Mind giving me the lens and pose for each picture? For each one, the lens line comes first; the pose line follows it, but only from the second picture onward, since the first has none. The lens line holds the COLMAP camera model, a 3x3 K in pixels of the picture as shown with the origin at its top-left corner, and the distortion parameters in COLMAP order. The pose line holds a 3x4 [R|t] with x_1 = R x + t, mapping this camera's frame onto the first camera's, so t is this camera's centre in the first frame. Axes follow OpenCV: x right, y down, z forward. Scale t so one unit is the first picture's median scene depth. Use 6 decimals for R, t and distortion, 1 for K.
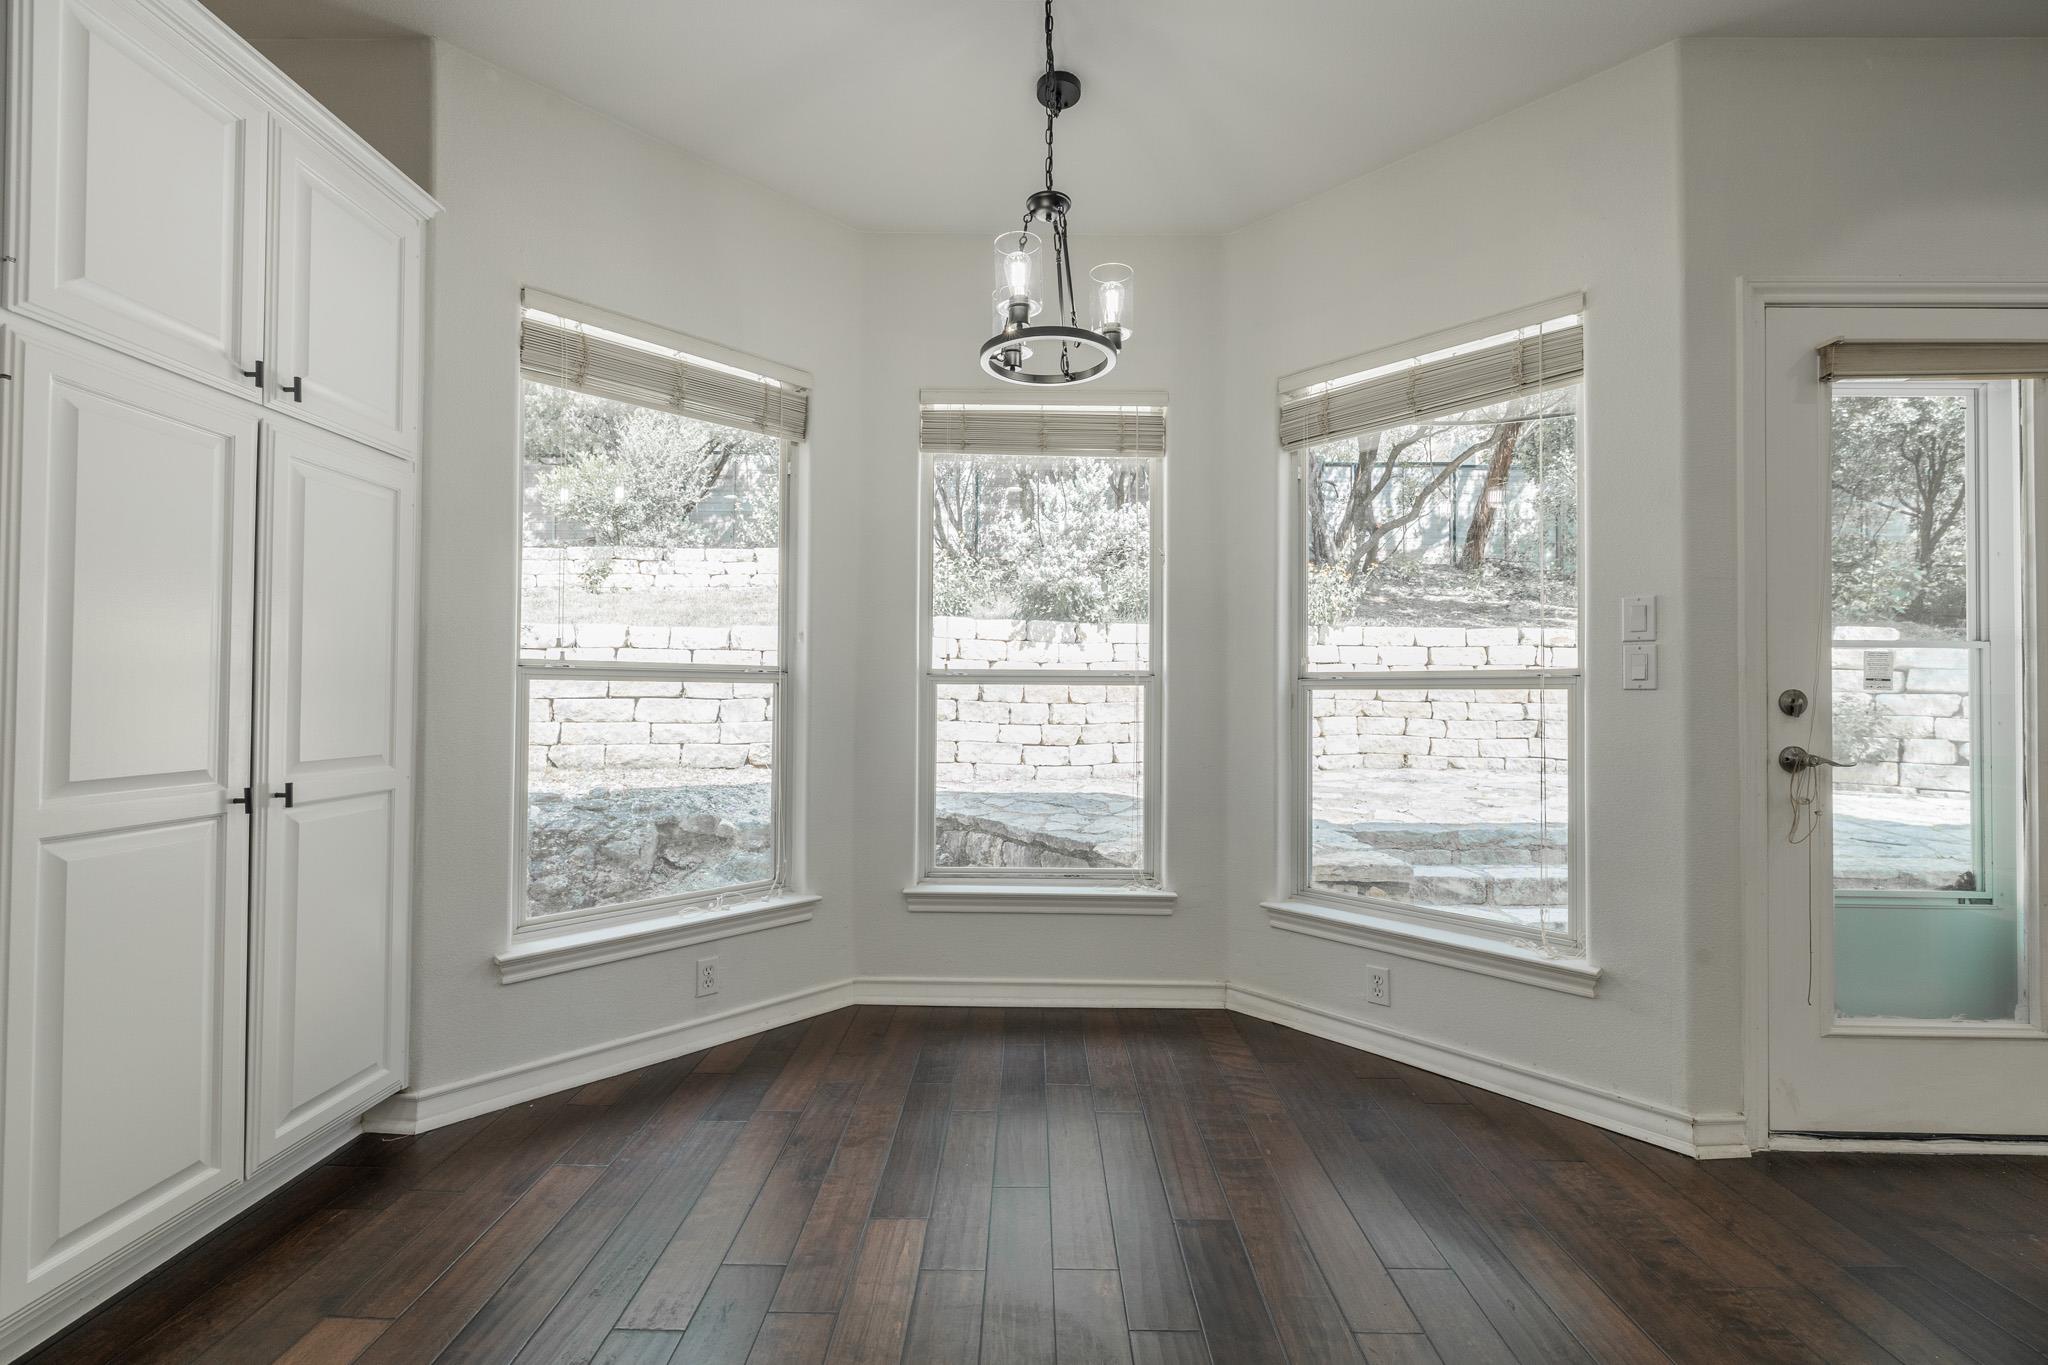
lens RADIAL K [[855.2, 0, 1020.0], [0, 855.2, 684.1], [0, 0, 1]] dist [0.002820, -0.000361]
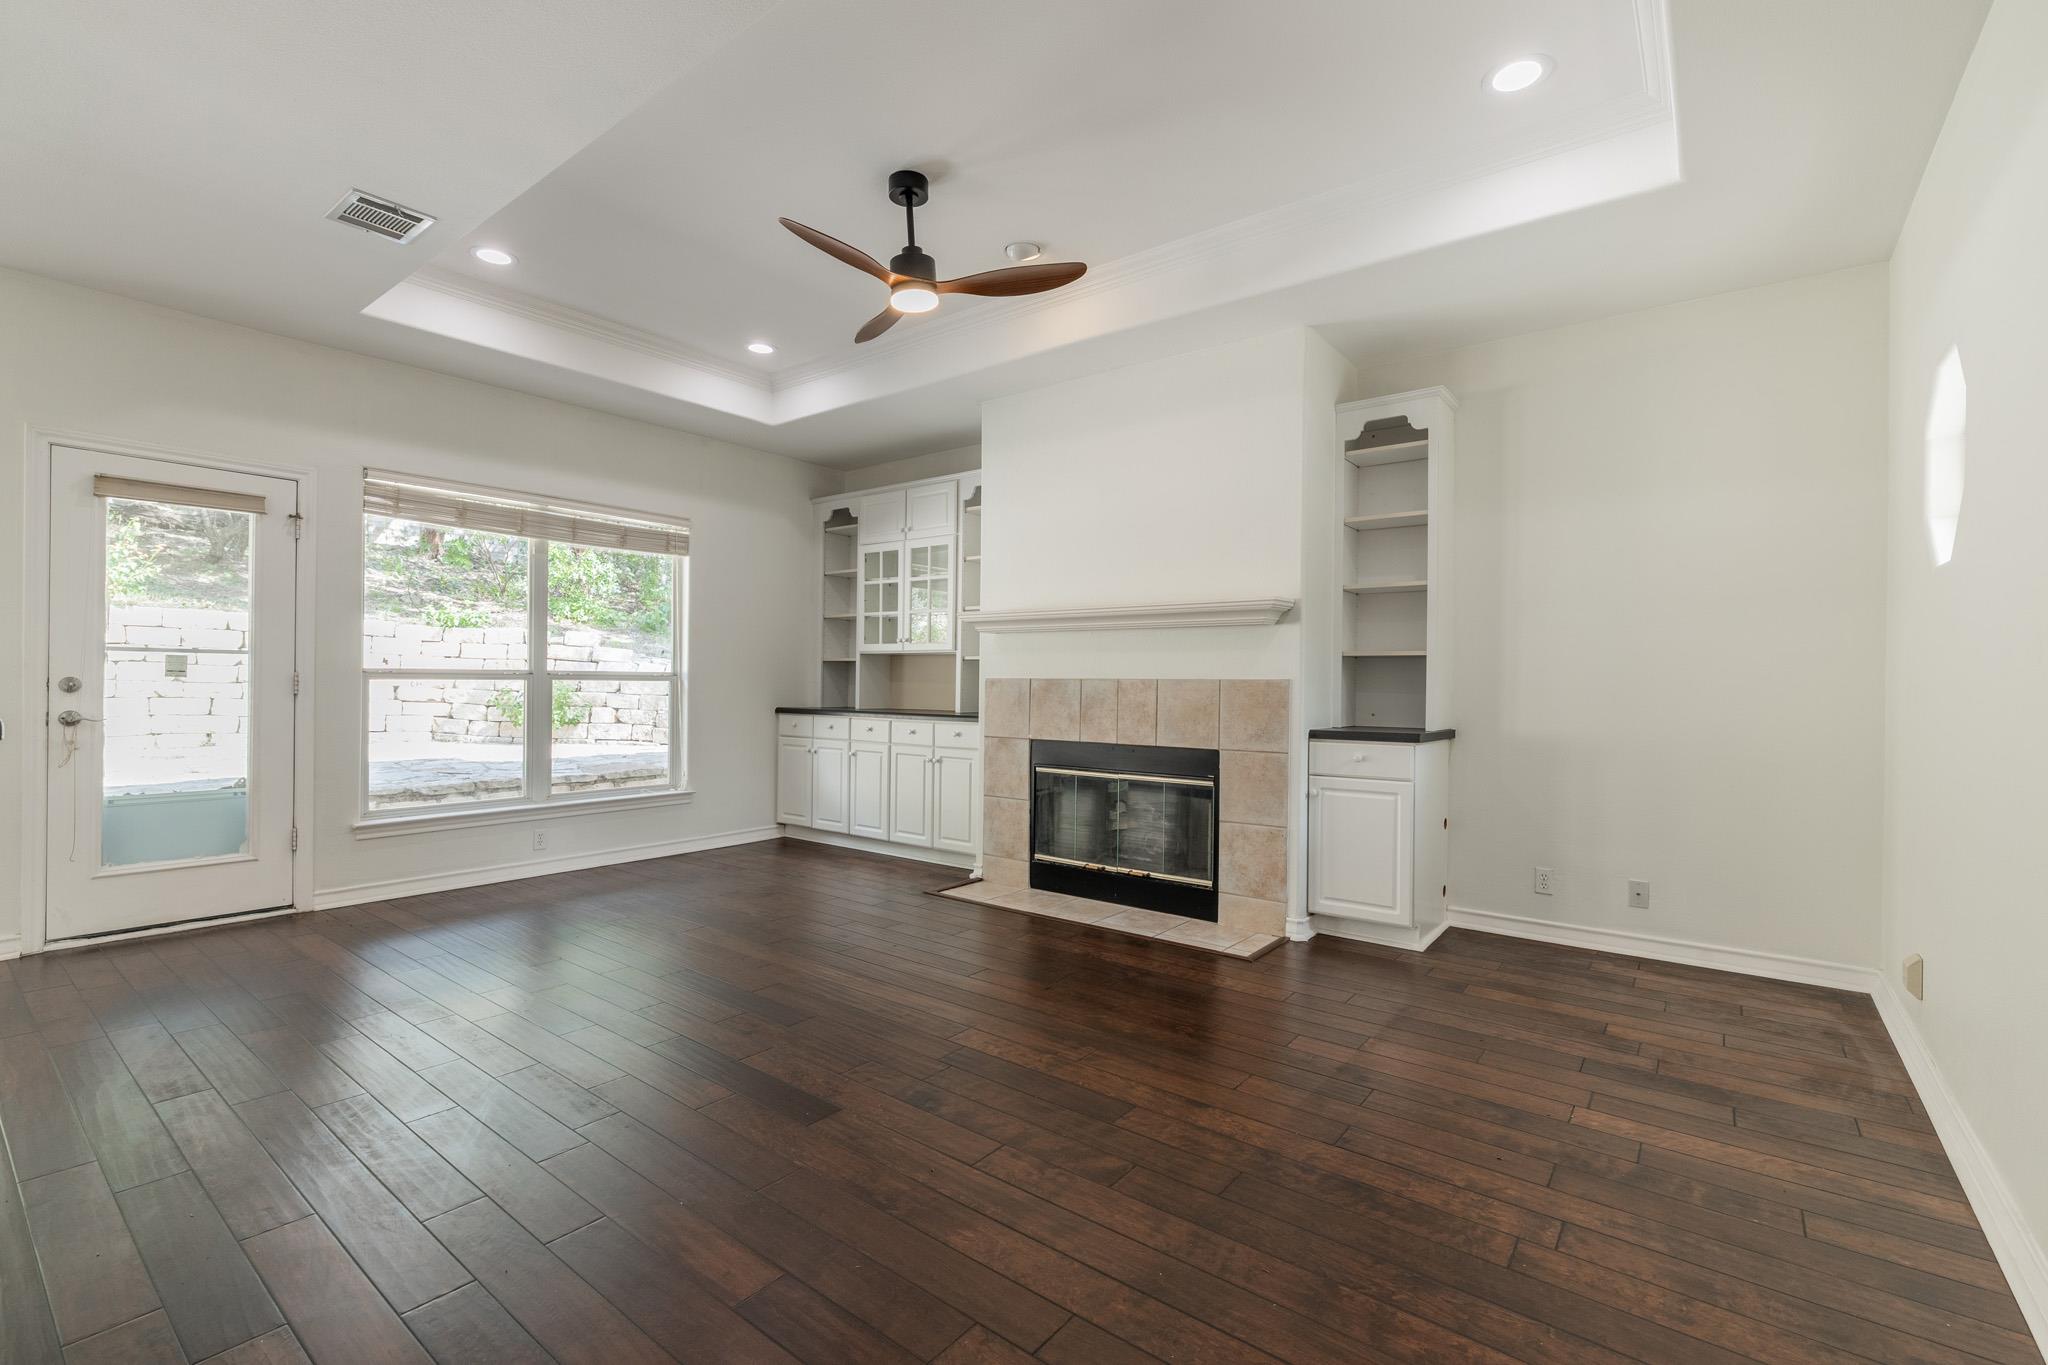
lens RADIAL K [[898.5, 0, 1017.5], [0, 898.5, 683.0], [0, 0, 1]] dist [-0.005277, -0.000212]
pose [[0.606751, -0.000354, 0.794892, 0.451219], [-0.017383, 0.999755, 0.013714, -0.027326], [-0.794702, -0.022139, 0.606596, -1.090503]]
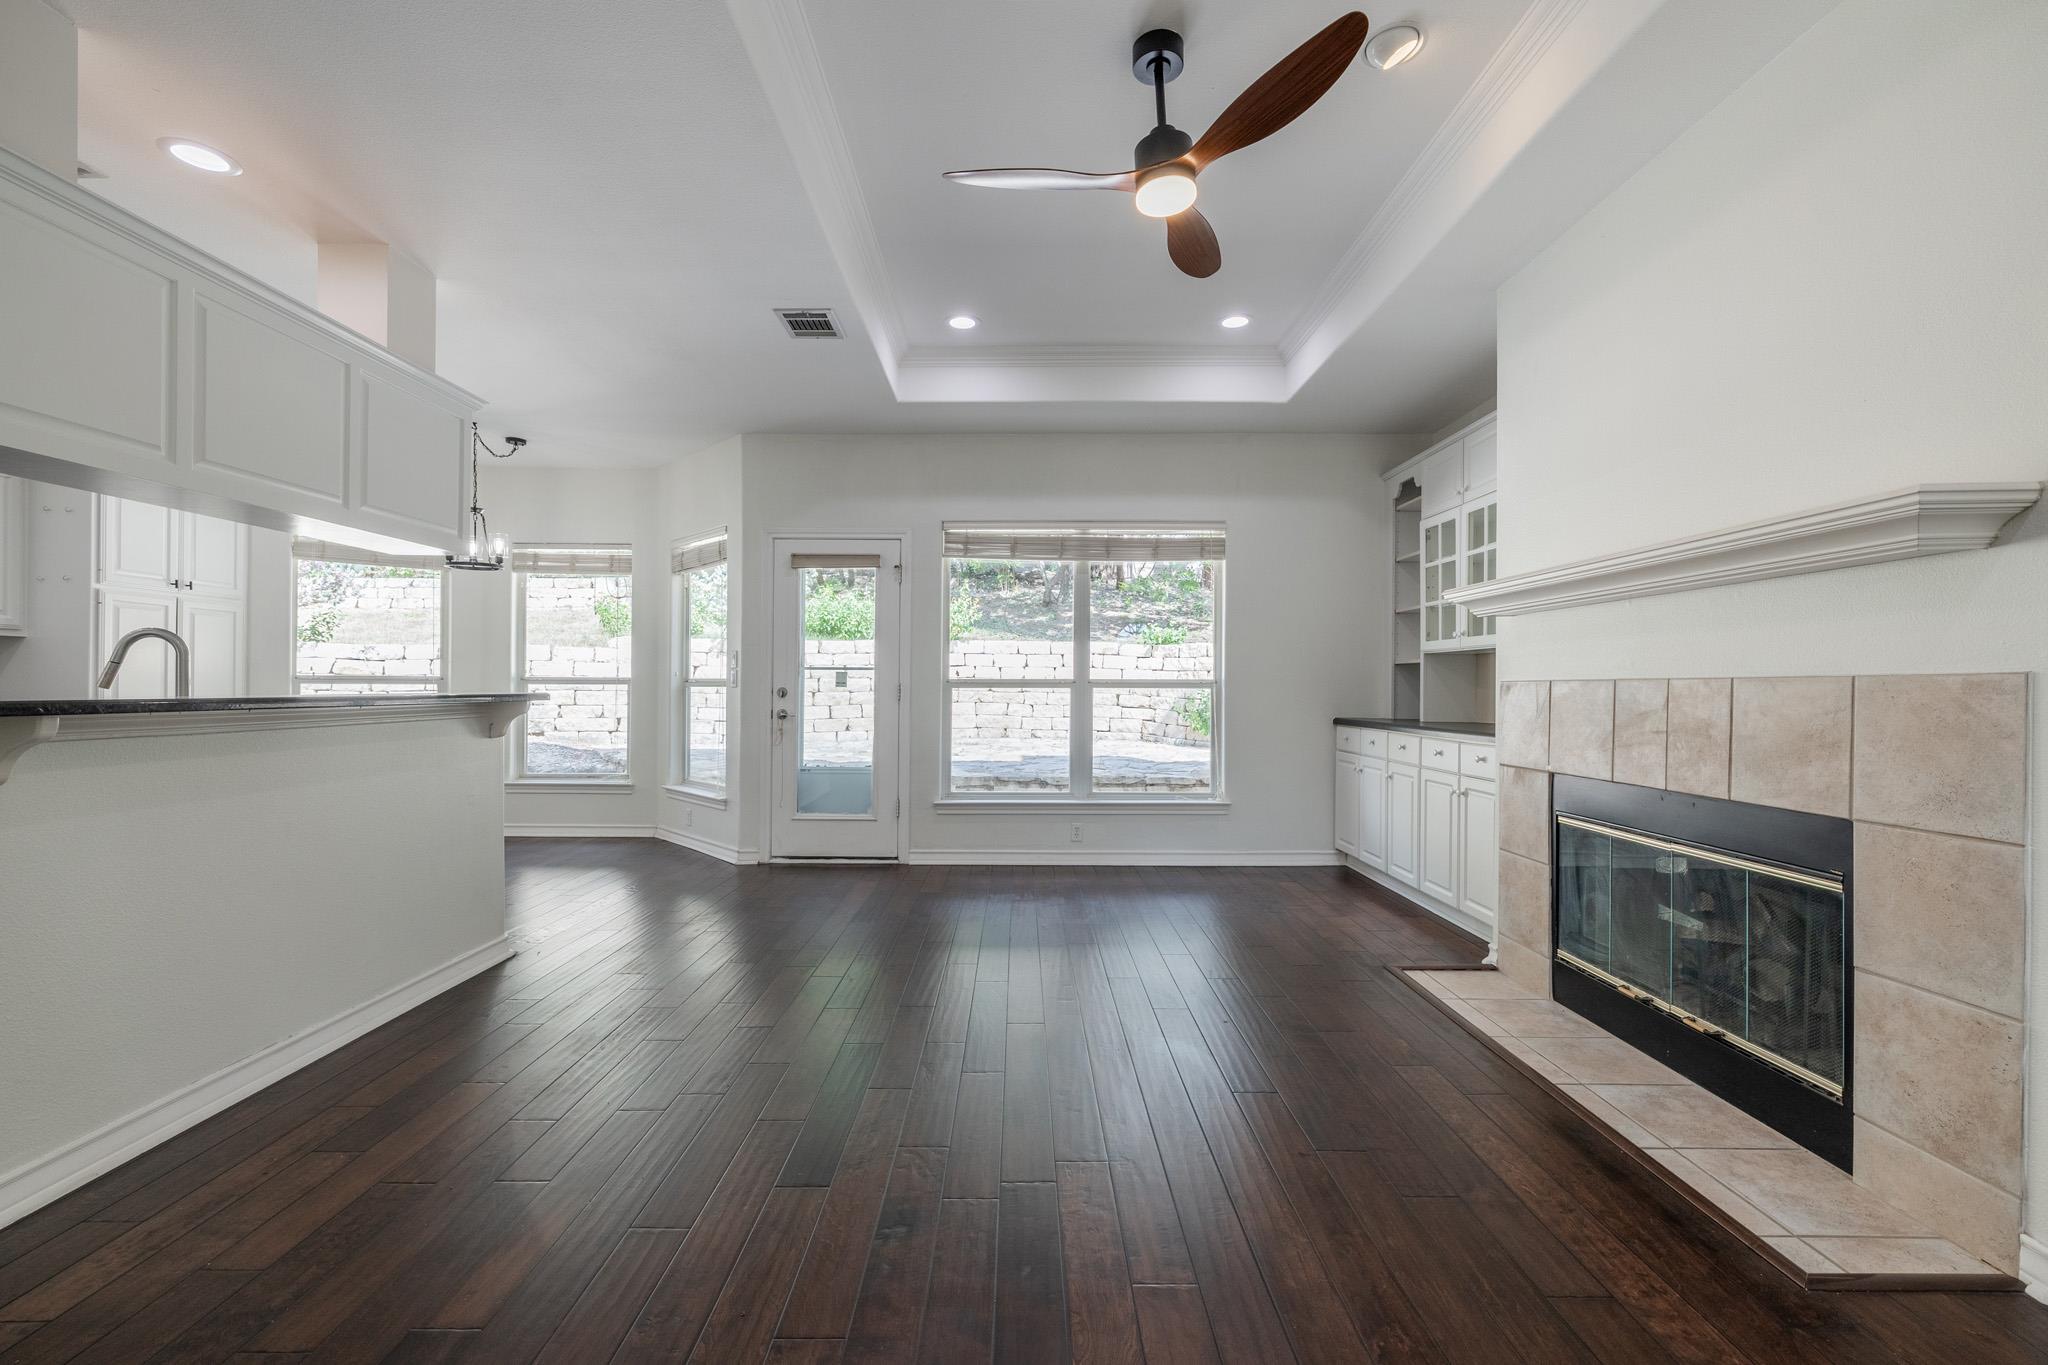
lens RADIAL K [[855.2, 0, 1020.0], [0, 855.2, 684.1], [0, 0, 1]] dist [0.002820, -0.000361]
pose [[0.999912, -0.002274, 0.013036, 1.125981], [0.002136, 0.999942, 0.010560, -0.020948], [-0.013059, -0.010532, 0.999859, -1.135915]]
